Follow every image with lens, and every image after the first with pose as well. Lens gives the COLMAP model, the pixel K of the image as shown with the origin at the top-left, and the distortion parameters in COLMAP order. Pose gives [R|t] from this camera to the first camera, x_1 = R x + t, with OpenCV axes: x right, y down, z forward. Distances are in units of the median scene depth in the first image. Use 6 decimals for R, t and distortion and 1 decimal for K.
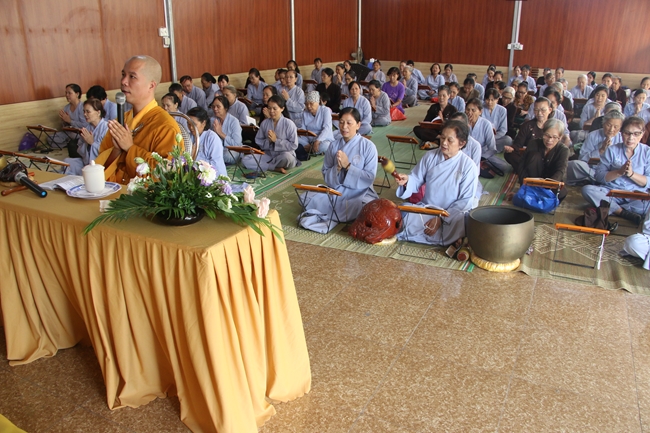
lens RADIAL K [[521.7, 0, 325.3], [0, 521.7, 215.0], [0, 0, 1]] dist [-0.165421, 0.115565]
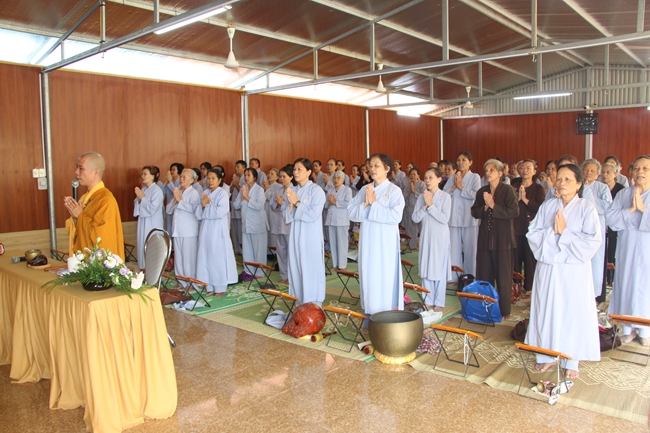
lens RADIAL K [[521.7, 0, 326.5], [0, 521.7, 215.5], [0, 0, 1]] dist [-0.165421, 0.115565]
pose [[0.969743, 0.006146, -0.244050, 0.485214], [-0.065856, 0.969208, -0.237274, 0.069532], [0.235076, 0.246167, 0.940288, -0.251095]]
